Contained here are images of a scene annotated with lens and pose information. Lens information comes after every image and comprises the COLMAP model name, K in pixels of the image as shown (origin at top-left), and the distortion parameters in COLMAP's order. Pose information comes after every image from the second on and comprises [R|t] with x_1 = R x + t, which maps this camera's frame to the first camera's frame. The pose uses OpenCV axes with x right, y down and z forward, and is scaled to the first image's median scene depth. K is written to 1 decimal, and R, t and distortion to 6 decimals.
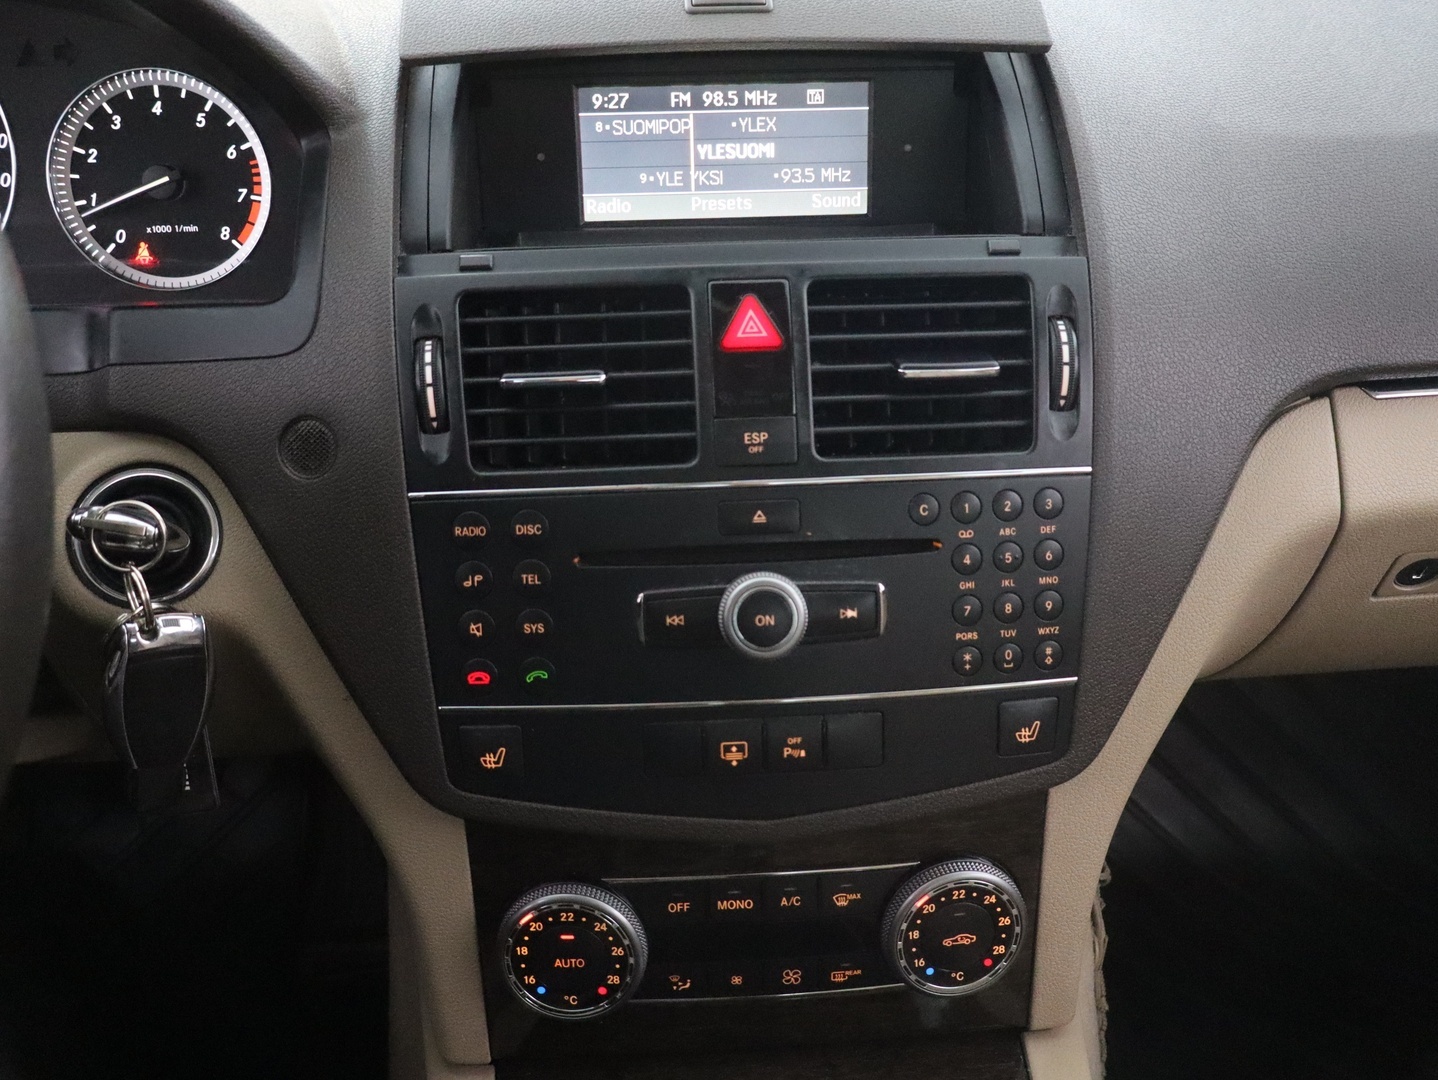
lens RADIAL K [[1288.5, 0, 713.6], [0, 1288.5, 542.4], [0, 0, 1]] dist [0.001133, 0.023156]
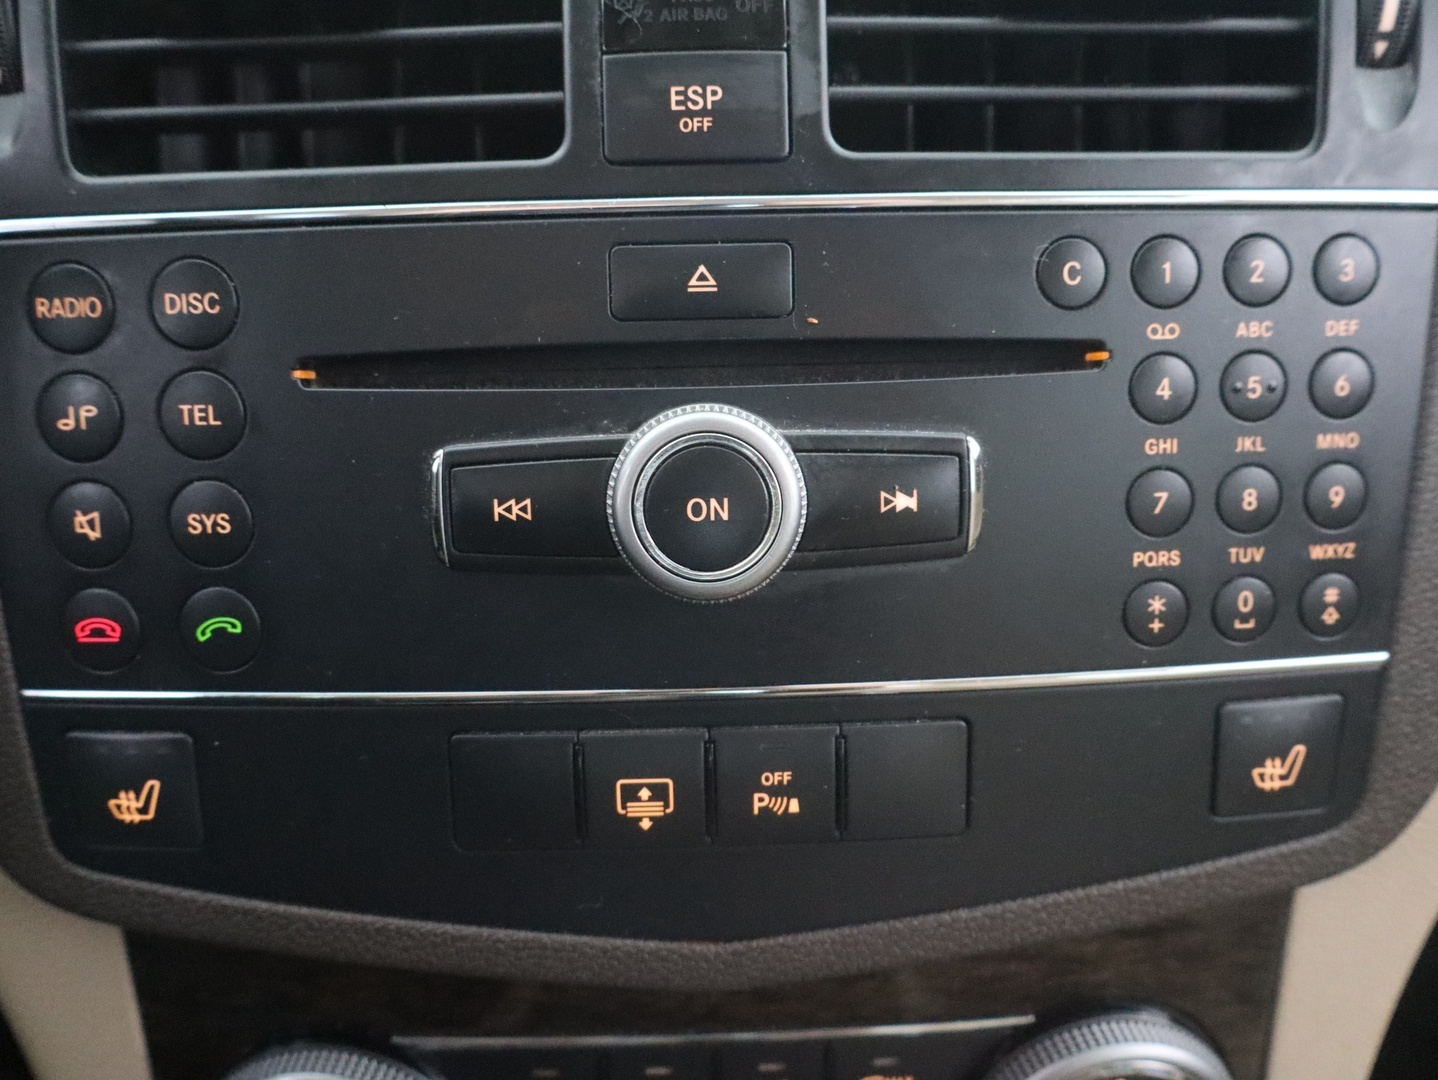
lens RADIAL K [[1288.5, 0, 724.2], [0, 1288.5, 542.4], [0, 0, 1]] dist [0.001133, 0.023156]
pose [[0.999401, 0.016189, -0.030580, 0.053917], [-0.015603, 0.999692, 0.019293, 0.057617], [0.030883, -0.018804, 0.999346, 0.512061]]
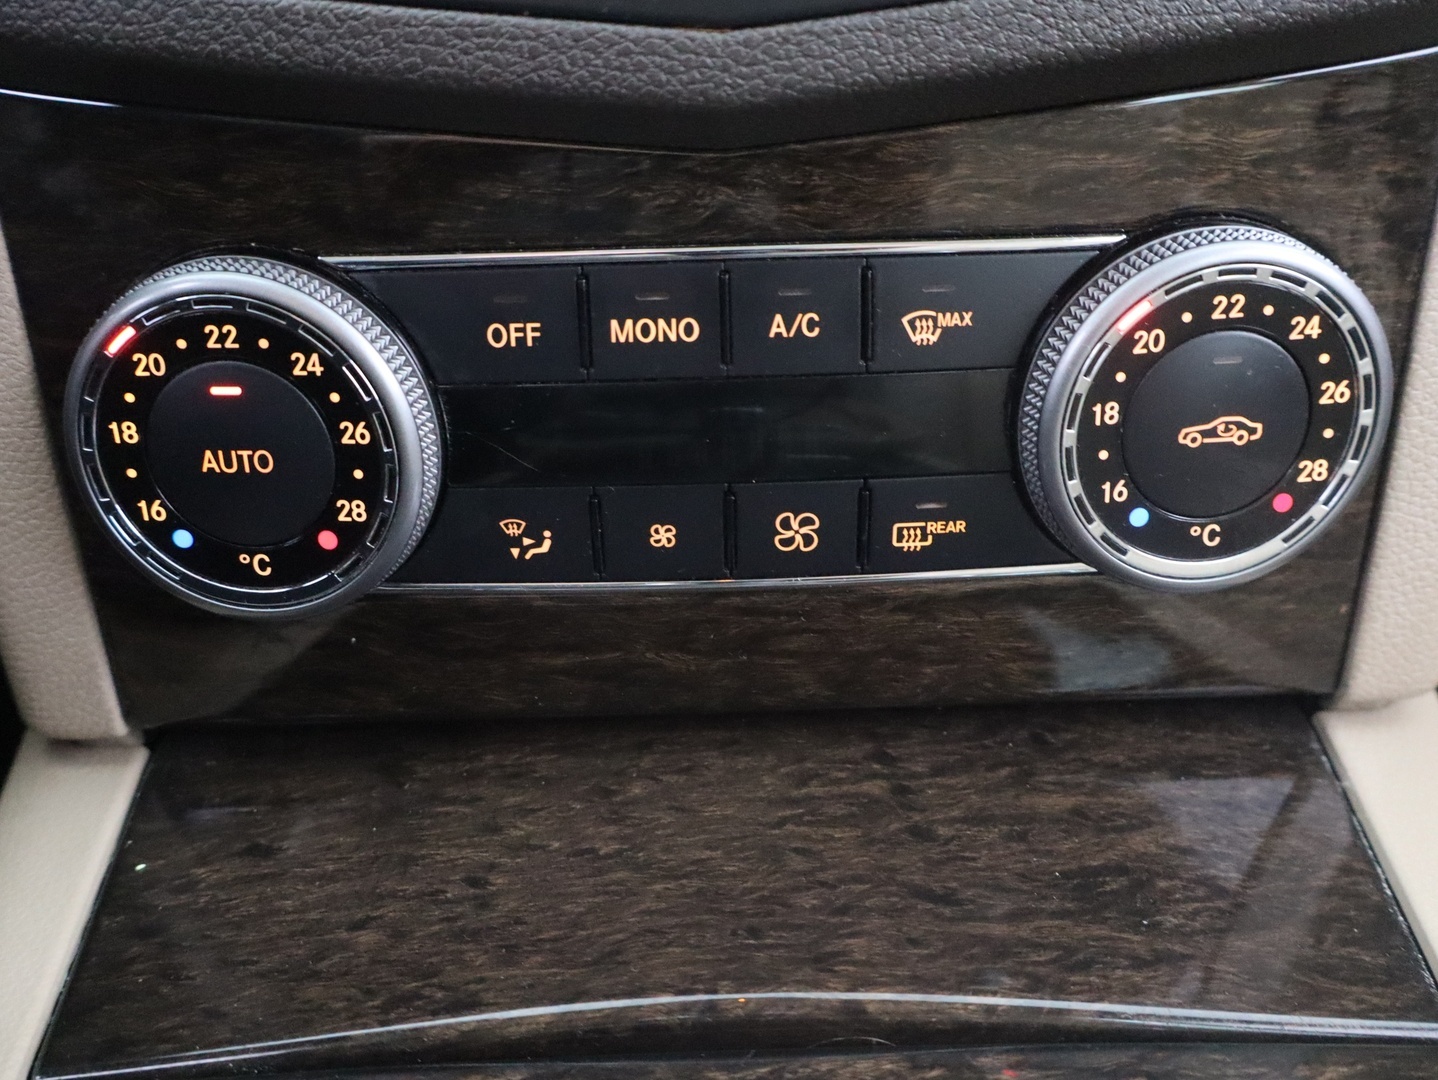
lens RADIAL K [[1288.5, 0, 712.9], [0, 1288.5, 534.1], [0, 0, 1]] dist [0.001133, 0.023156]
pose [[0.998814, 0.014992, -0.046332, 0.054849], [-0.011326, 0.996859, 0.078389, 0.316702], [0.047362, -0.077771, 0.995846, 0.608117]]
